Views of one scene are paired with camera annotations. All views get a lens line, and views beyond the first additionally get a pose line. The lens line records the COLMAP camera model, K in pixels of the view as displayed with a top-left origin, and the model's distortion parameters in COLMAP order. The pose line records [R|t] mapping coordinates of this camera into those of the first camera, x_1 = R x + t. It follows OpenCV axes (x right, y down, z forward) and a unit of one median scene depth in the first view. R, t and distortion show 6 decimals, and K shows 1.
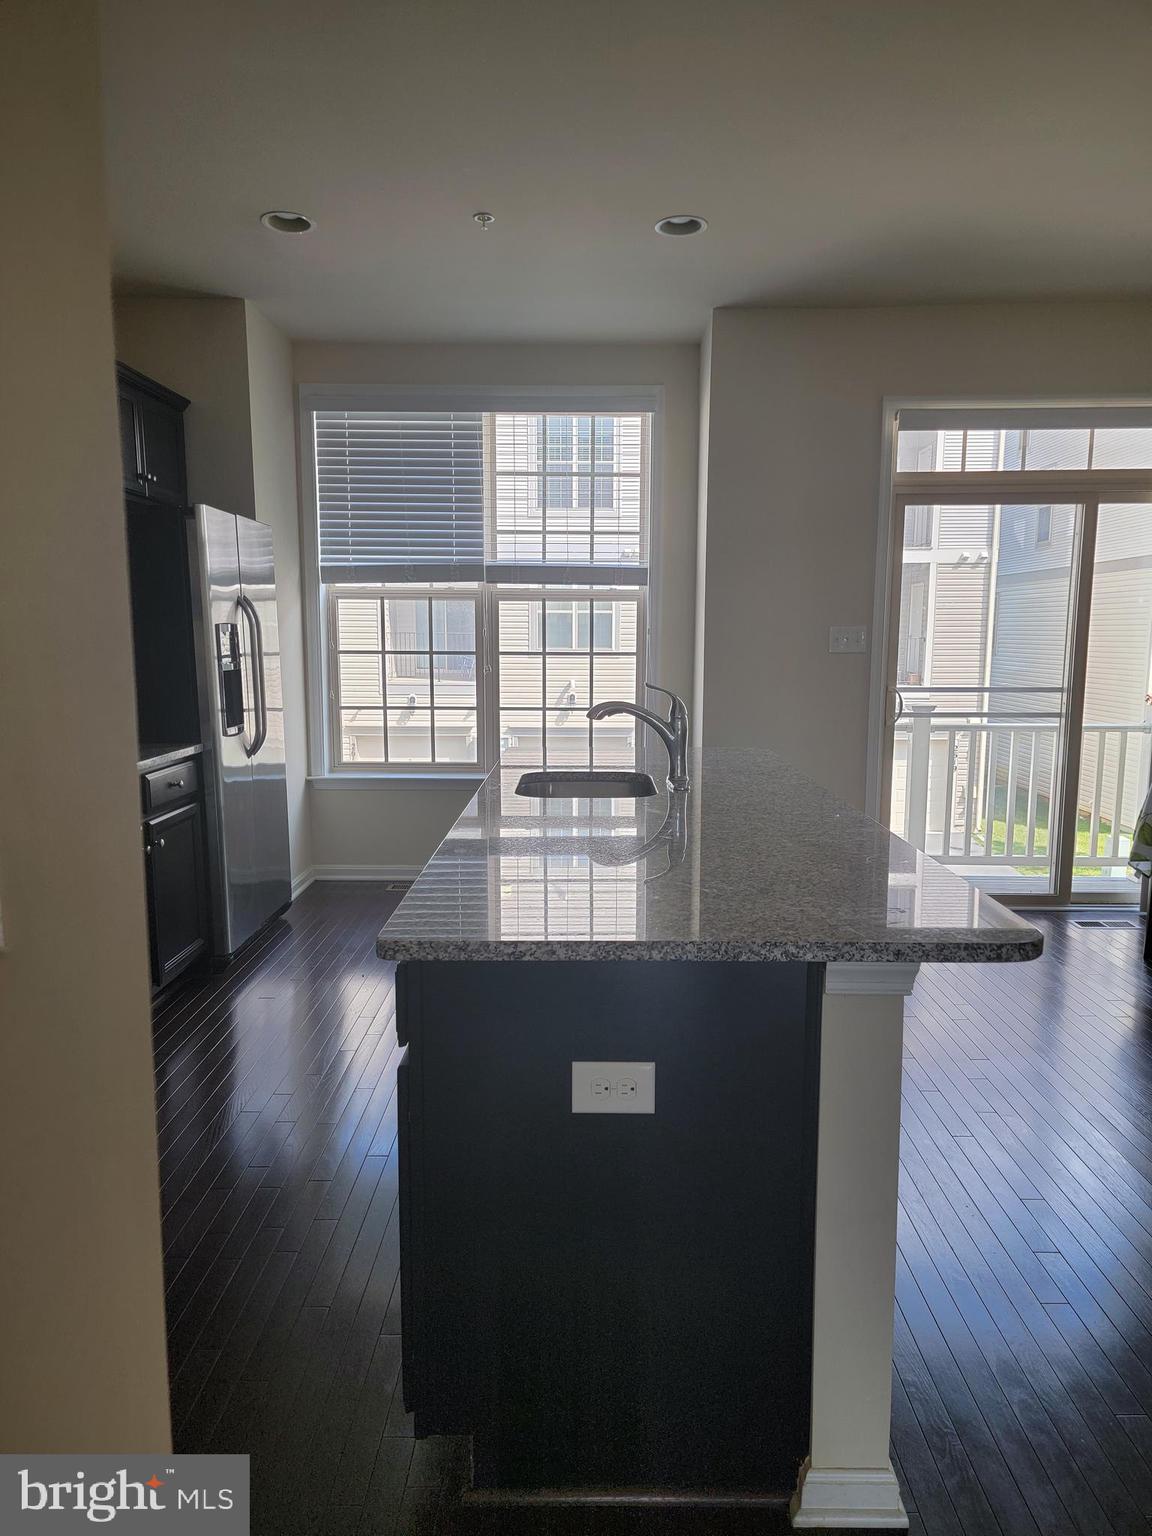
lens RADIAL K [[1070.6, 0, 545.3], [0, 1070.6, 776.0], [0, 0, 1]] dist [0.083011, 0.000197]
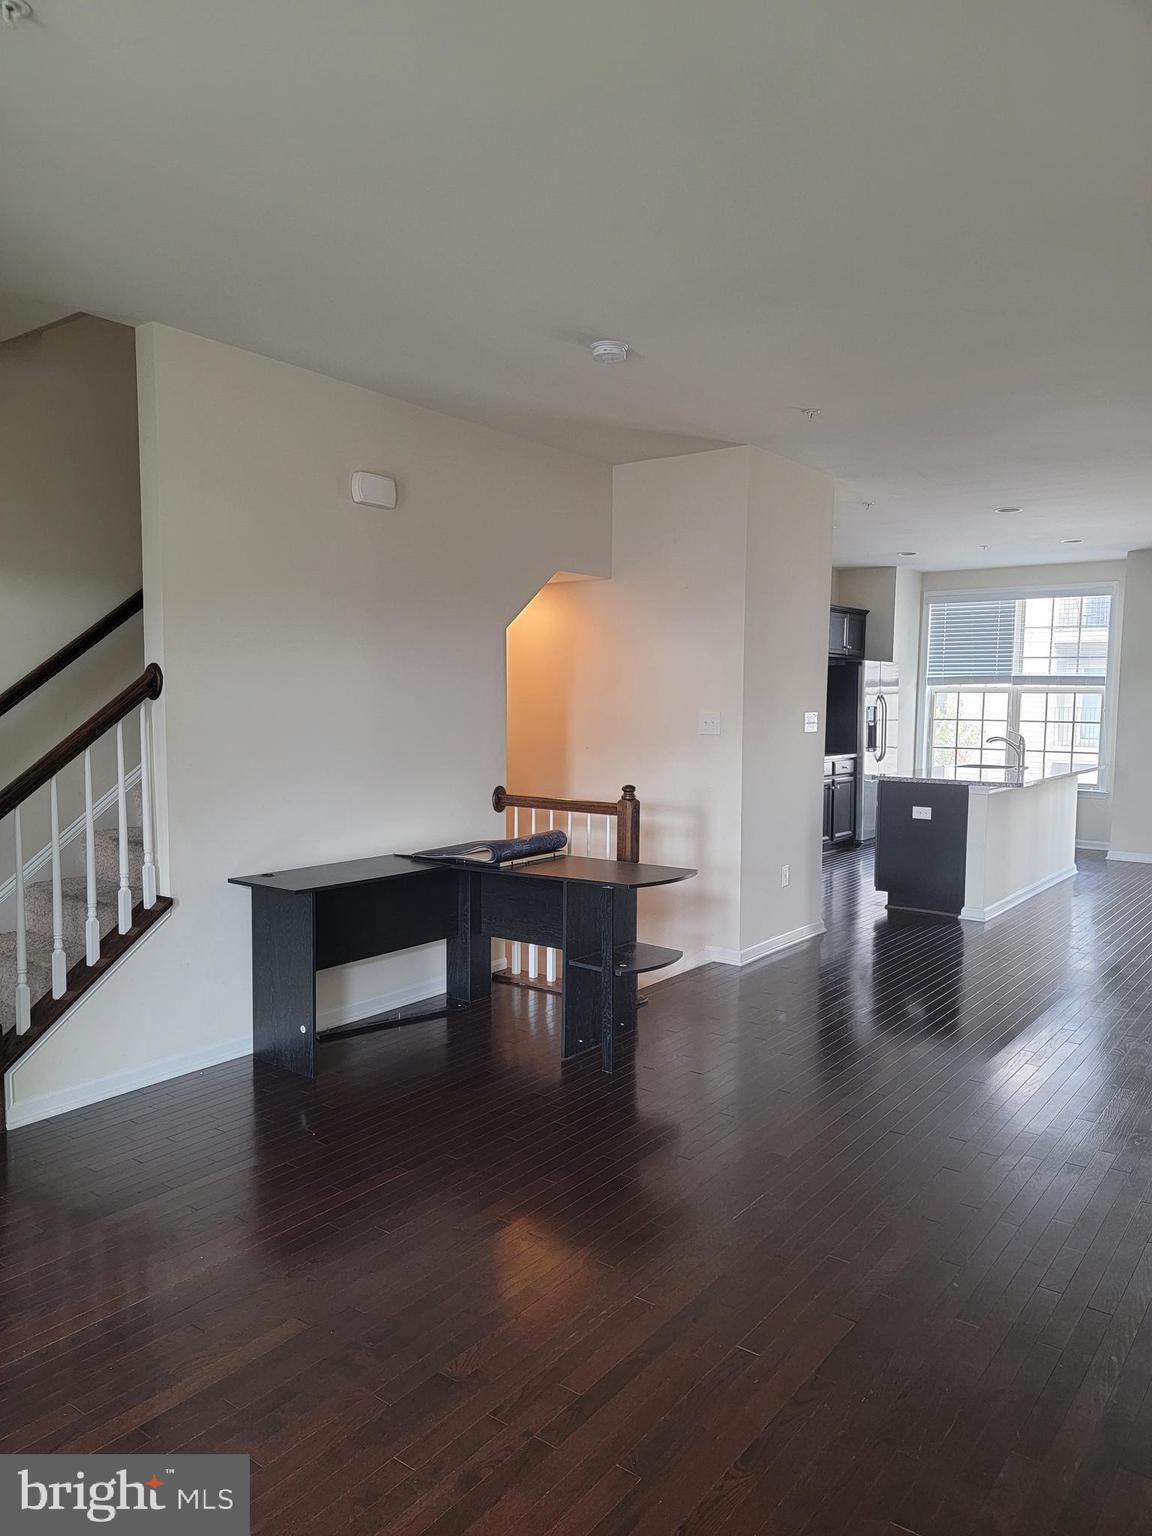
lens RADIAL K [[1070.6, 0, 545.3], [0, 1070.6, 776.0], [0, 0, 1]] dist [0.083011, 0.000197]
pose [[0.804700, 0.053190, -0.591294, 0.449726], [-0.089926, 0.995407, -0.032840, 0.129609], [0.586831, 0.079599, 0.805787, -1.107356]]
